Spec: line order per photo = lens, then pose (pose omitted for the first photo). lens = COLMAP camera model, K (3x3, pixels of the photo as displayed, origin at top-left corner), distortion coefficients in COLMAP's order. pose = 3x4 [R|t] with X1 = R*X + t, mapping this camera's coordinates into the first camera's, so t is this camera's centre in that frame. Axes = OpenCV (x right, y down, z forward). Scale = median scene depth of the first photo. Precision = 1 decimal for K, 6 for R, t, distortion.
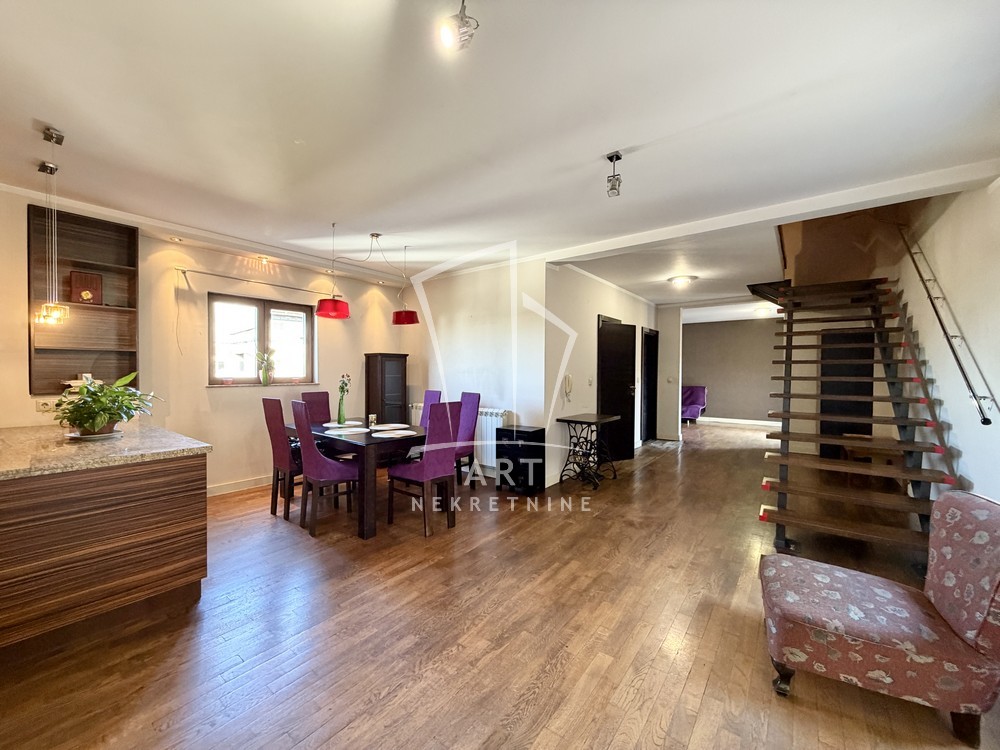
lens RADIAL K [[399.5, 0, 496.4], [0, 399.5, 378.1], [0, 0, 1]] dist [0.000209, 0.000004]
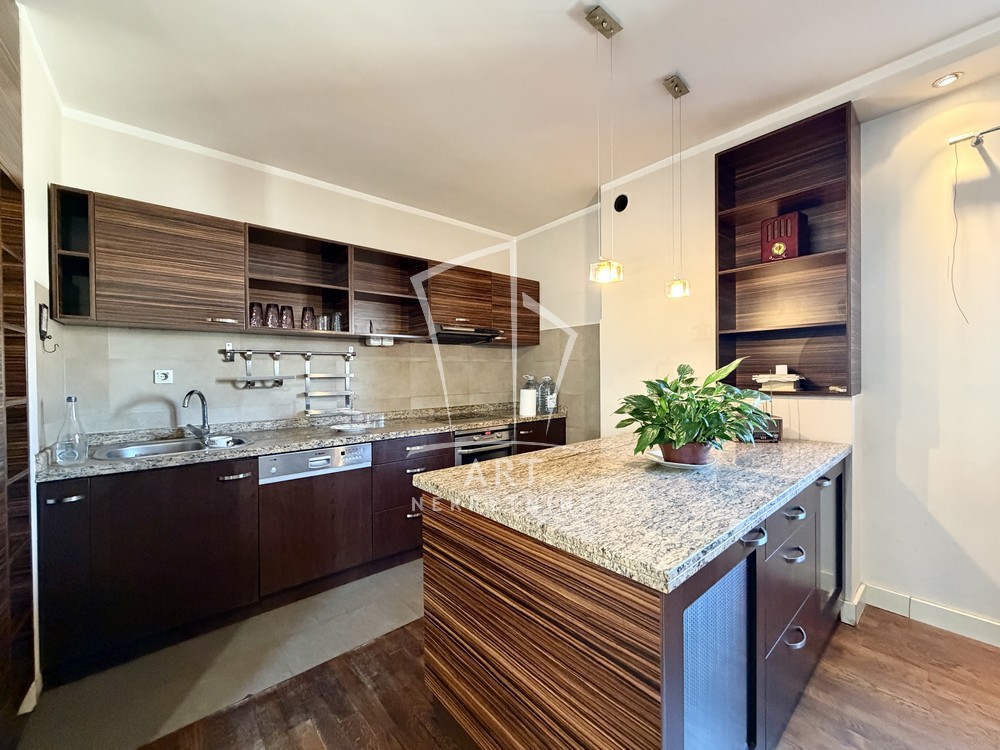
lens RADIAL K [[399.5, 0, 502.4], [0, 399.5, 372.8], [0, 0, 1]] dist [0.000209, 0.000004]
pose [[-0.197148, 0.003280, -0.980368, -0.201040], [-0.010733, 0.999927, 0.005504, 0.003115], [0.980315, 0.011607, -0.197098, 0.505794]]
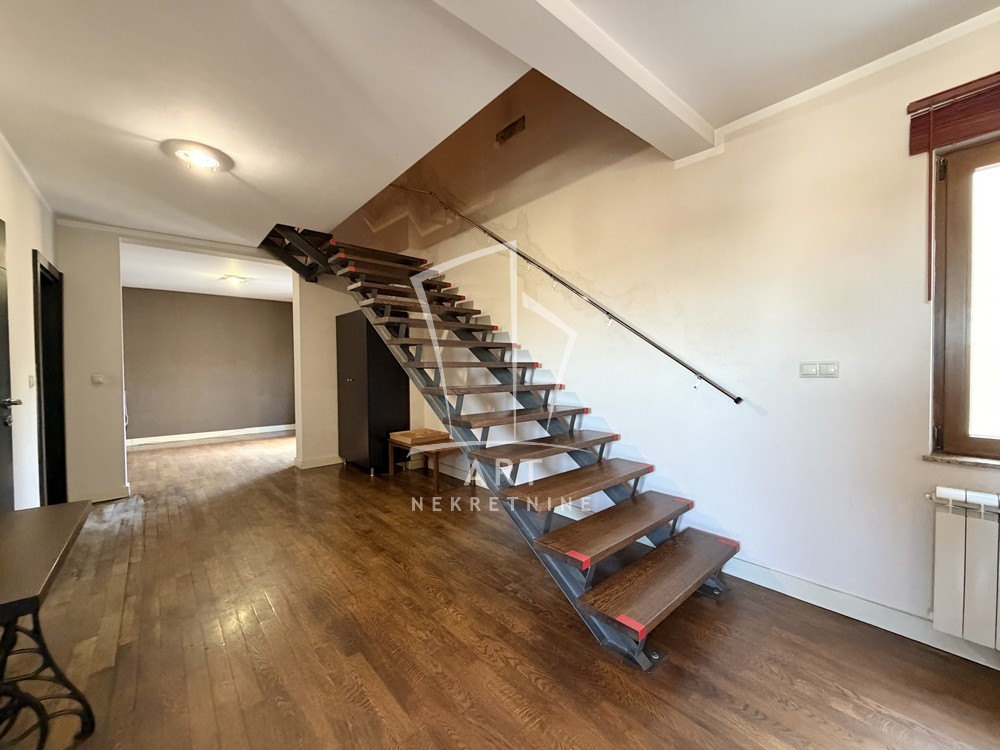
lens RADIAL K [[399.5, 0, 497.1], [0, 399.5, 375.8], [0, 0, 1]] dist [0.000209, 0.000004]
pose [[0.207599, -0.025234, 0.977888, 0.104058], [0.028917, 0.999389, 0.019650, 0.008781], [-0.977786, 0.024199, 0.208202, 0.752898]]
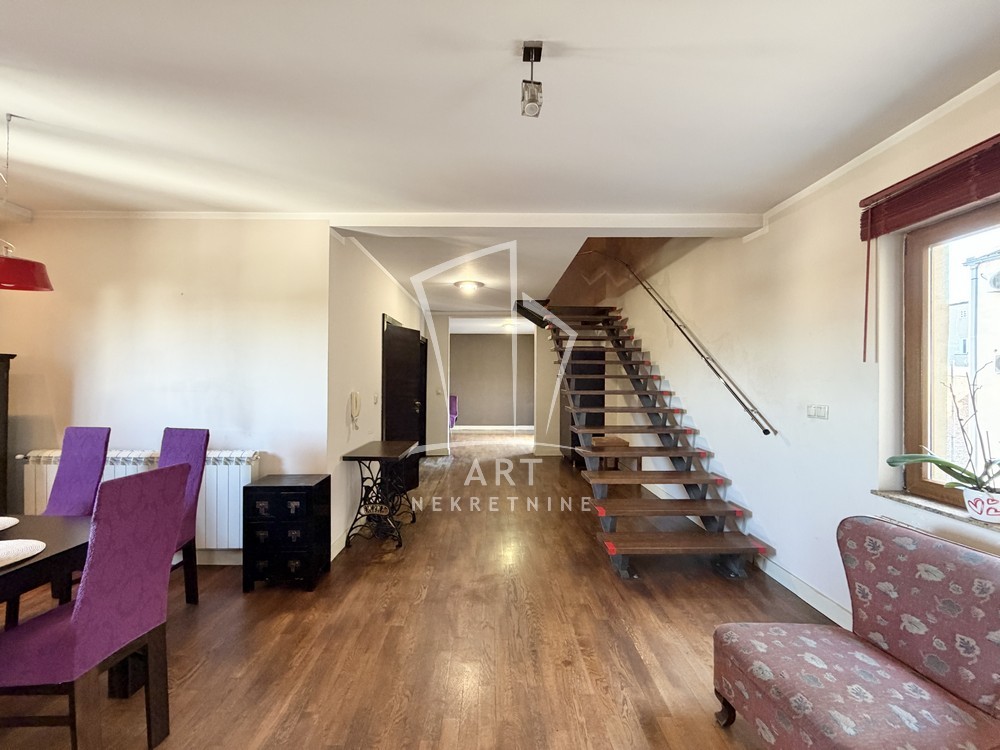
lens RADIAL K [[399.5, 0, 496.3], [0, 399.5, 376.9], [0, 0, 1]] dist [0.000209, 0.000004]
pose [[0.787264, 0.003175, 0.616608, -0.071821], [0.009444, 0.999807, -0.017206, -0.022874], [-0.616544, 0.019369, 0.787083, 0.310458]]
